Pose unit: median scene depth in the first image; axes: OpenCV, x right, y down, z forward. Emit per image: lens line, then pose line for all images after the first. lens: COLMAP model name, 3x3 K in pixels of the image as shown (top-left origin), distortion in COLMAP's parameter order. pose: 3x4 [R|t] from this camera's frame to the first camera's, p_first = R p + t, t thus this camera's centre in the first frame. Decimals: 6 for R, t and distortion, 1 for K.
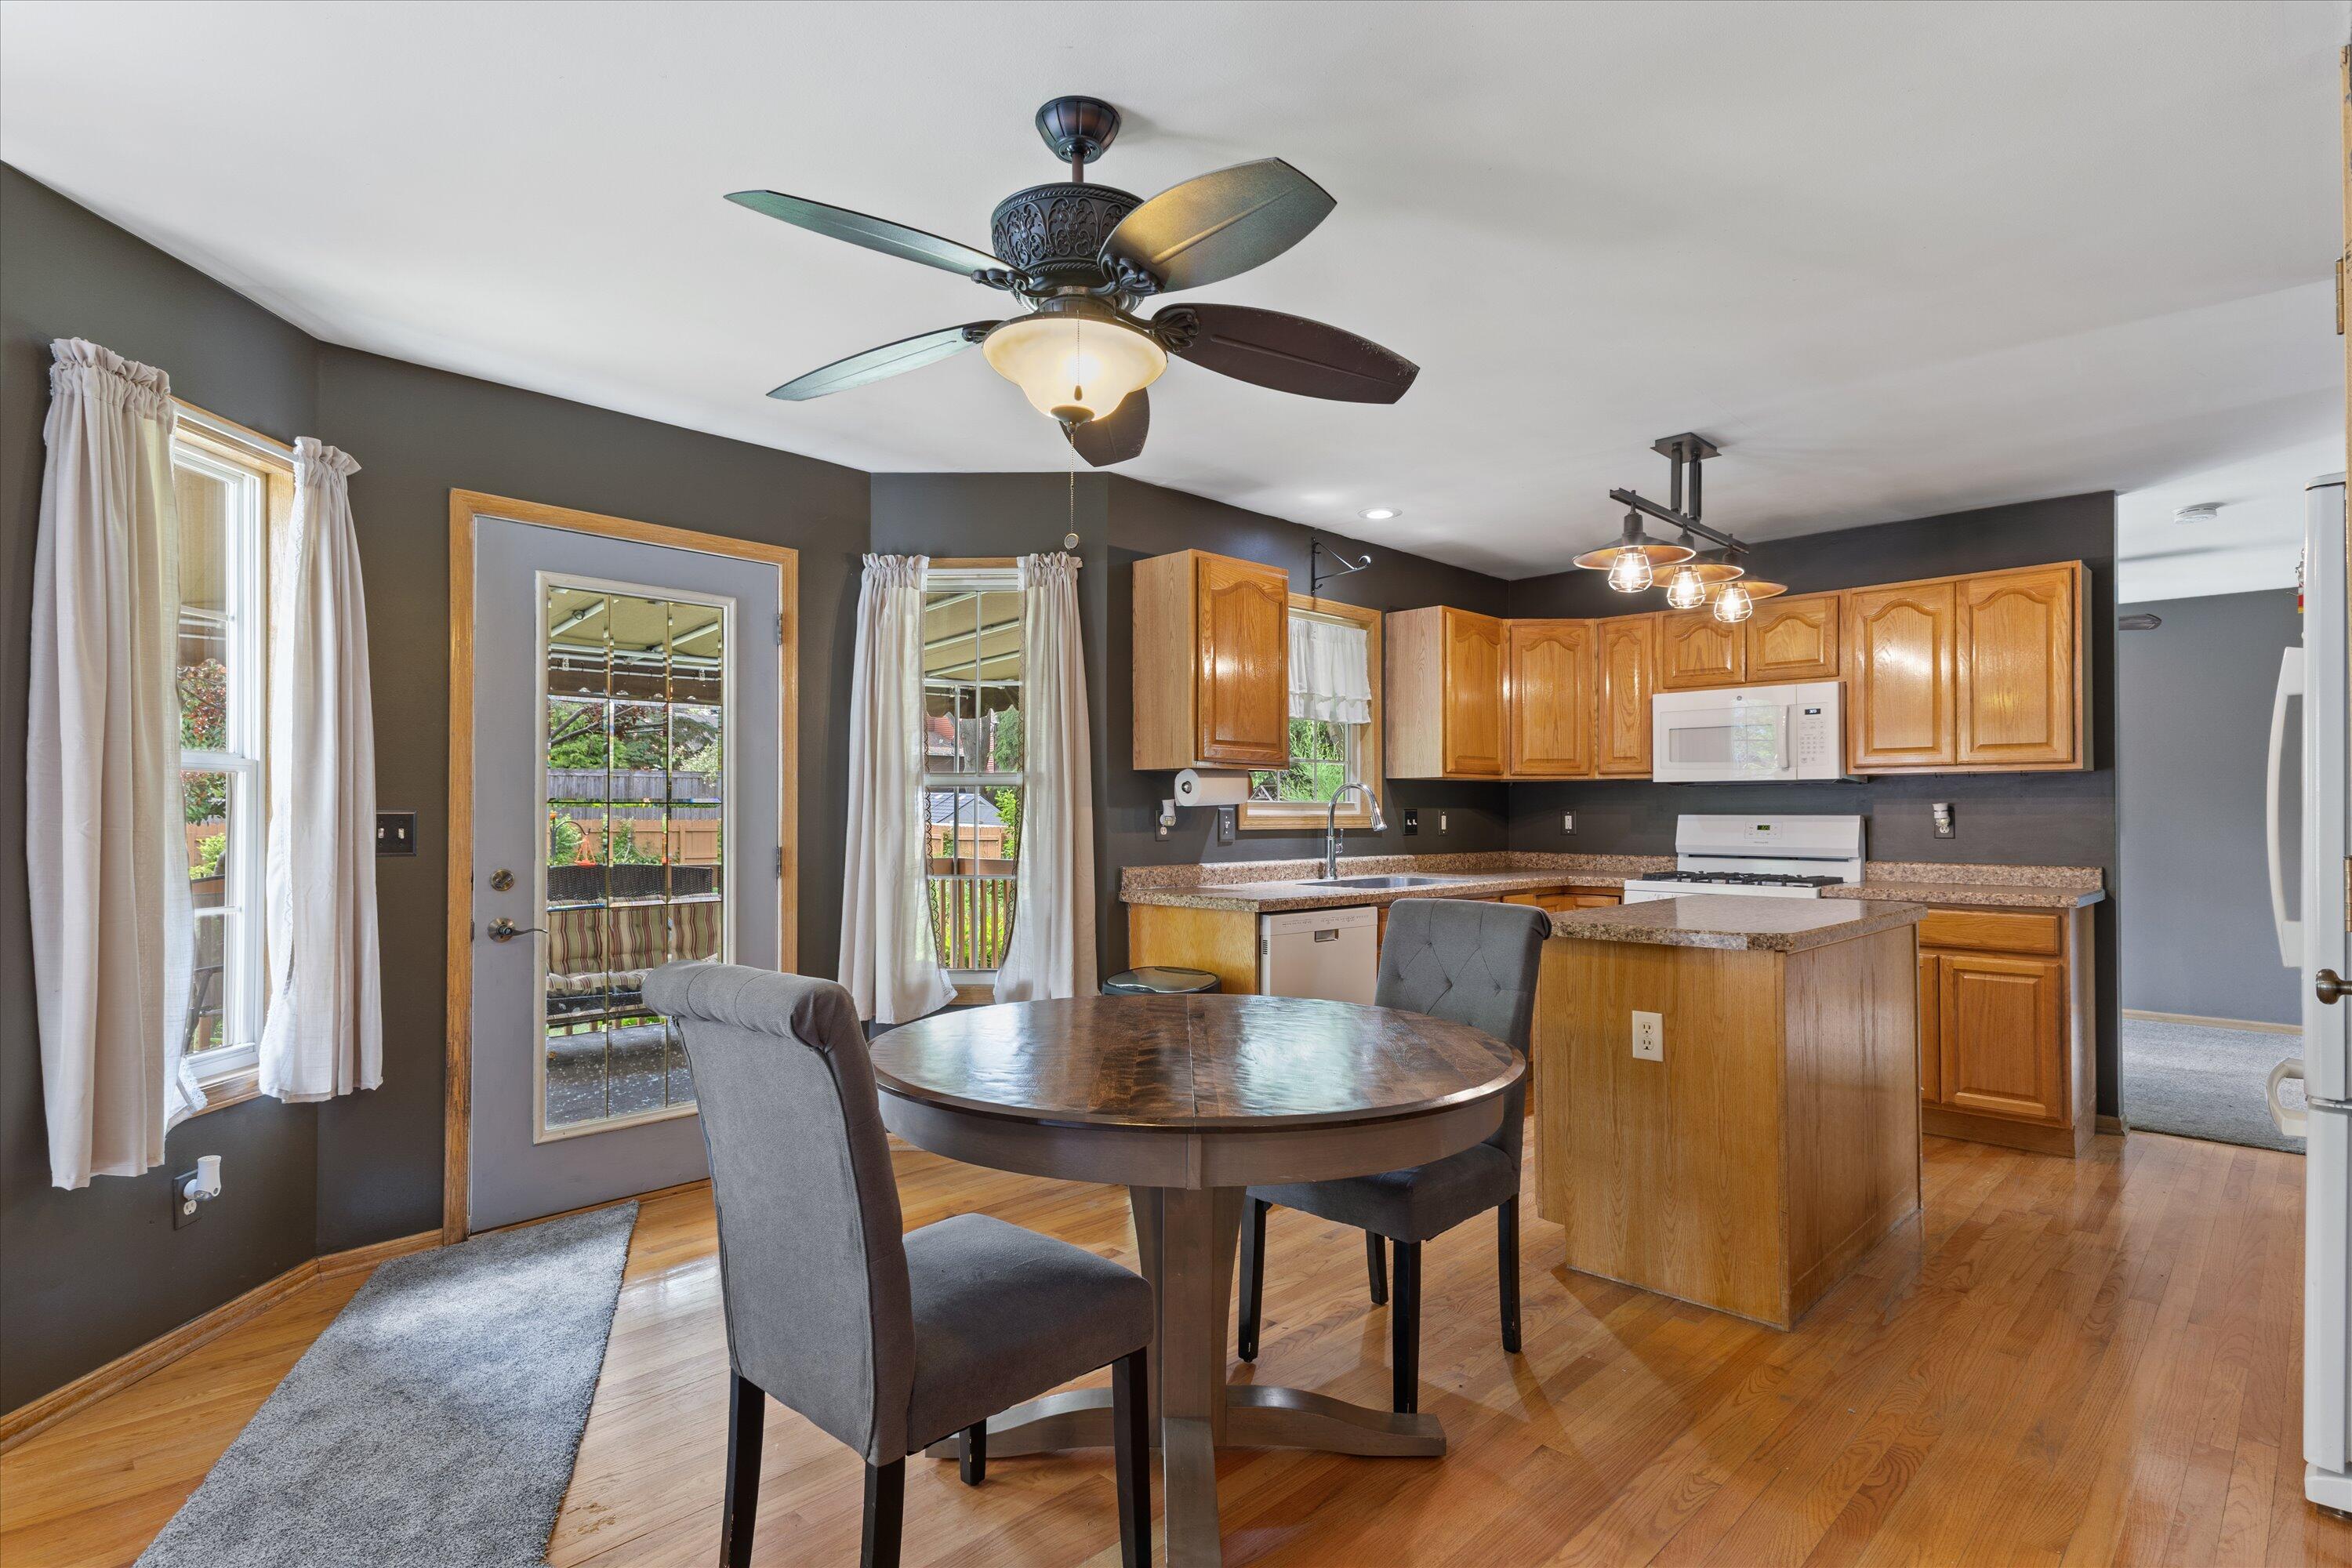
lens RADIAL K [[1183.8, 0, 1168.1], [0, 1183.8, 803.0], [0, 0, 1]] dist [0.024900, -0.000805]
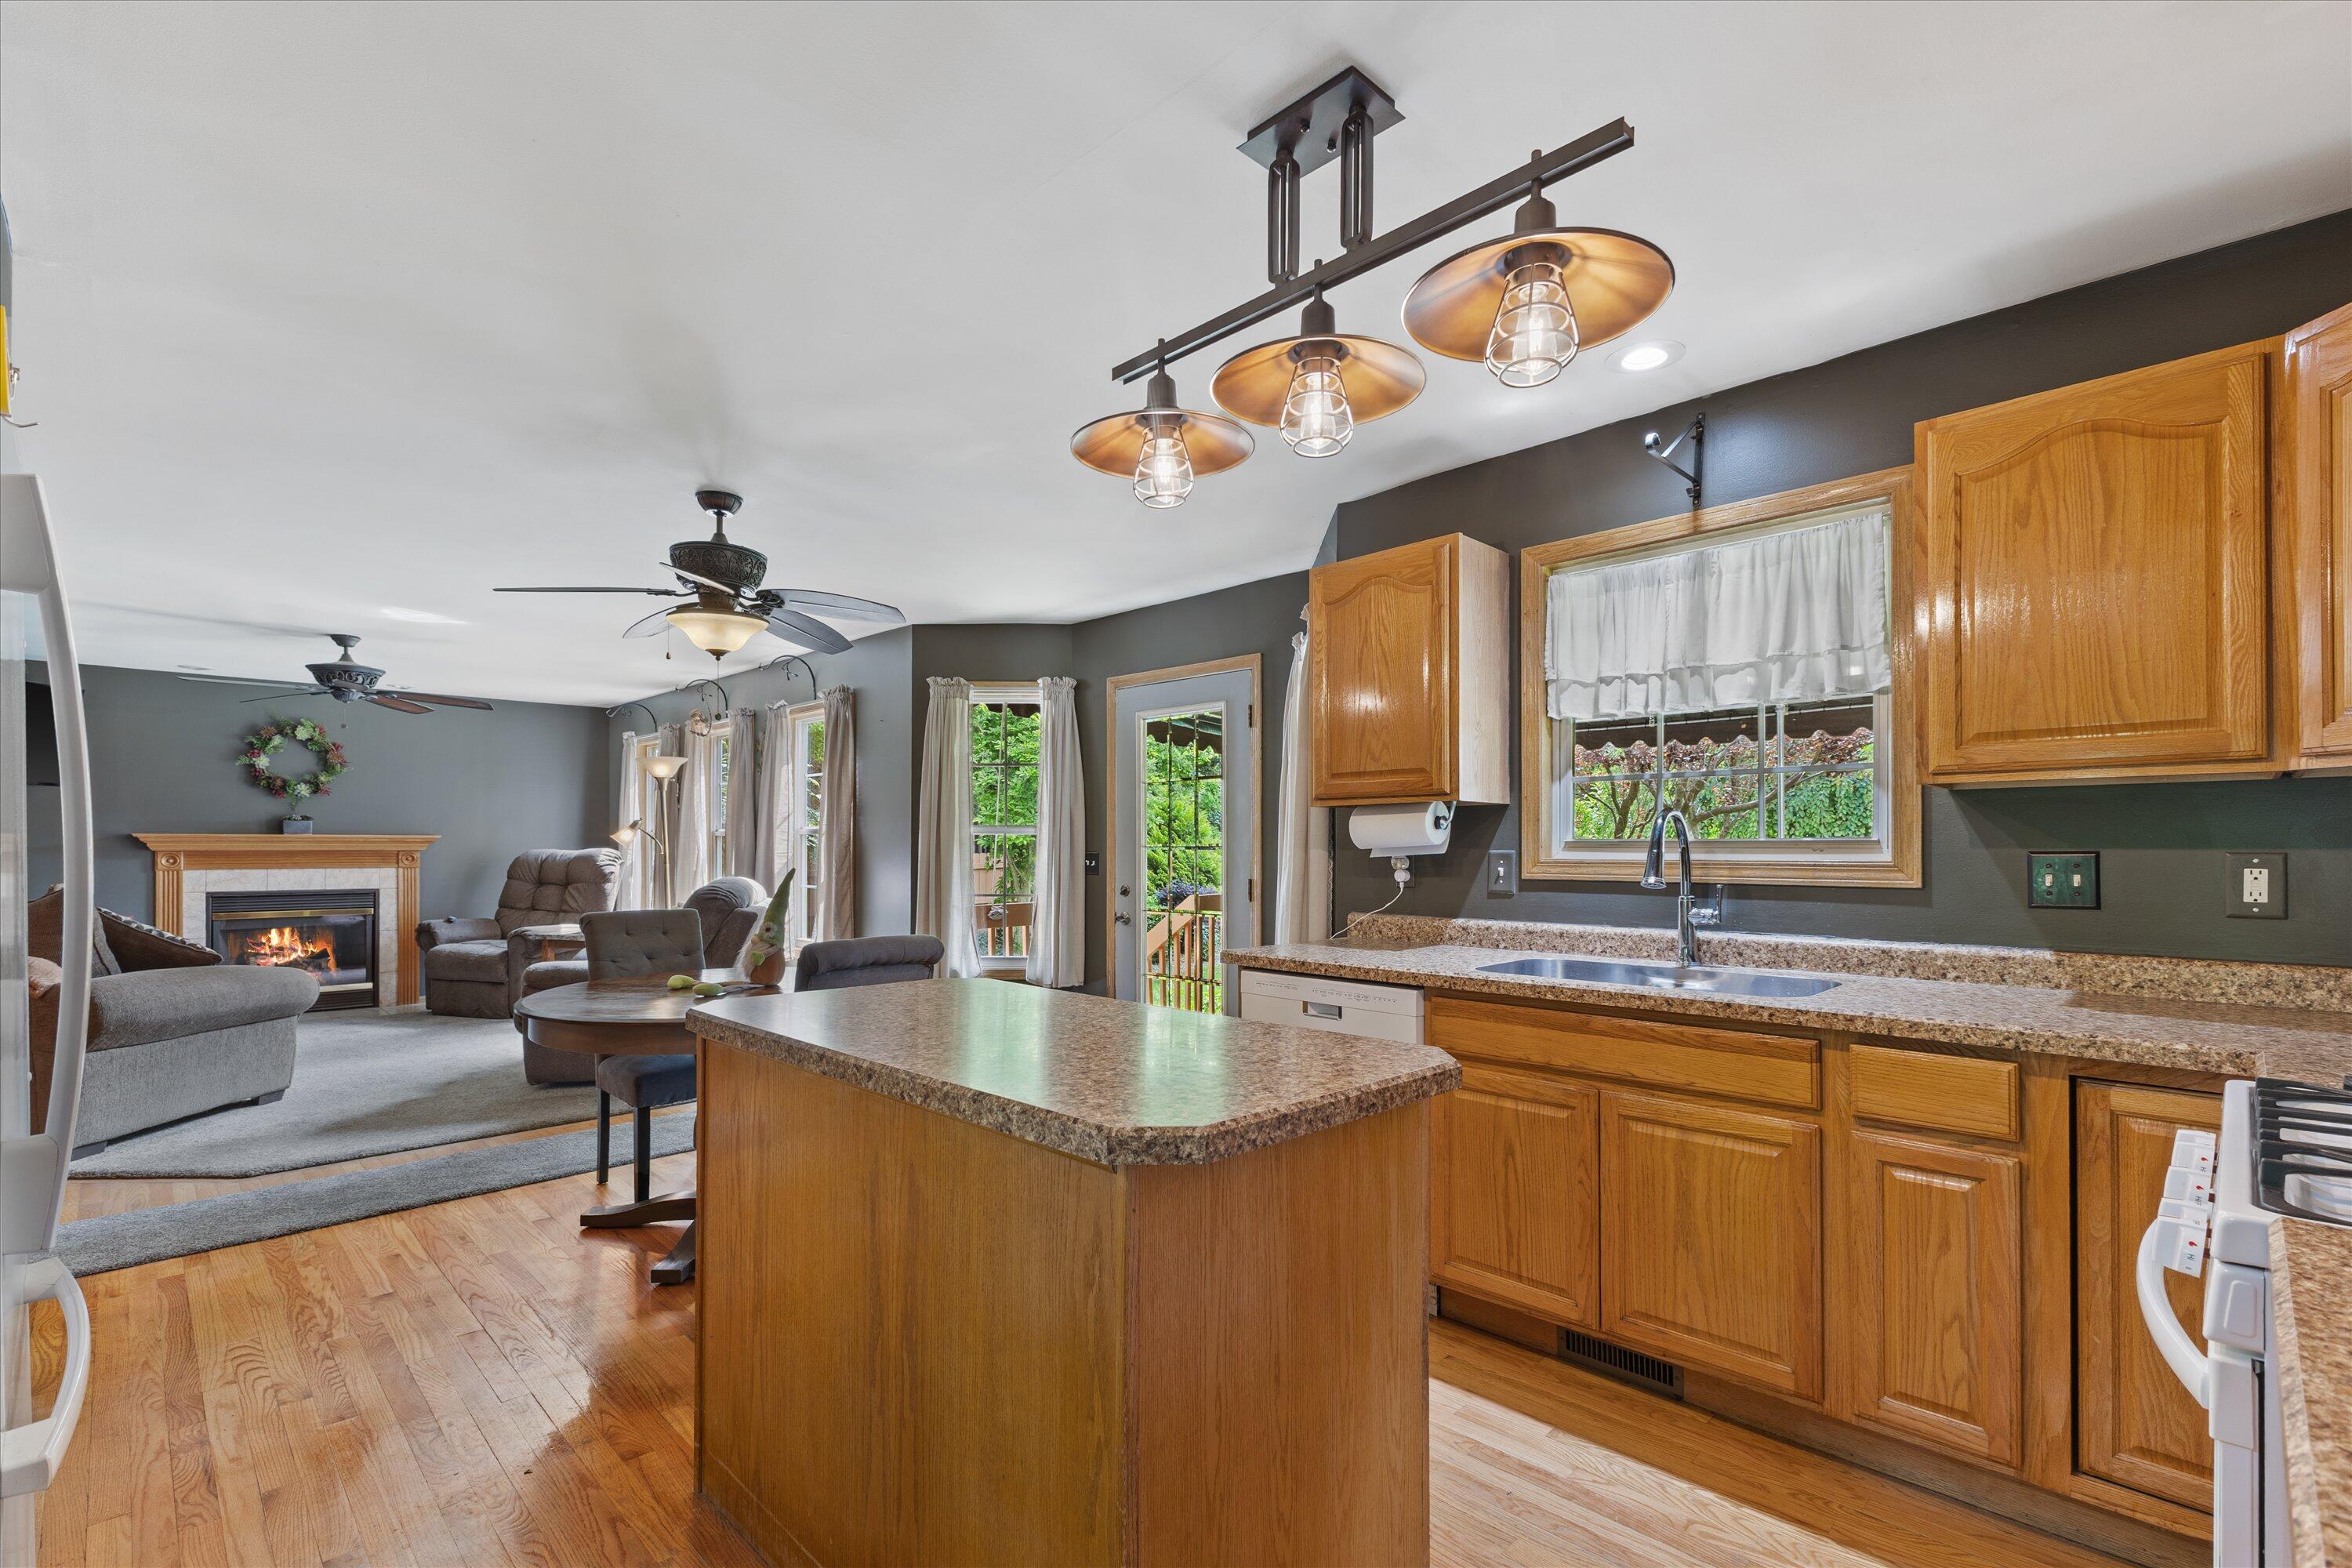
lens RADIAL K [[1038.1, 0, 1171.0], [0, 1038.1, 839.4], [0, 0, 1]] dist [-0.000176, -0.000092]
pose [[-0.004707, -0.009784, -0.999941, 0.714519], [0.007832, 0.999921, -0.009821, 0.002456], [0.999958, -0.007877, -0.004630, 0.774818]]
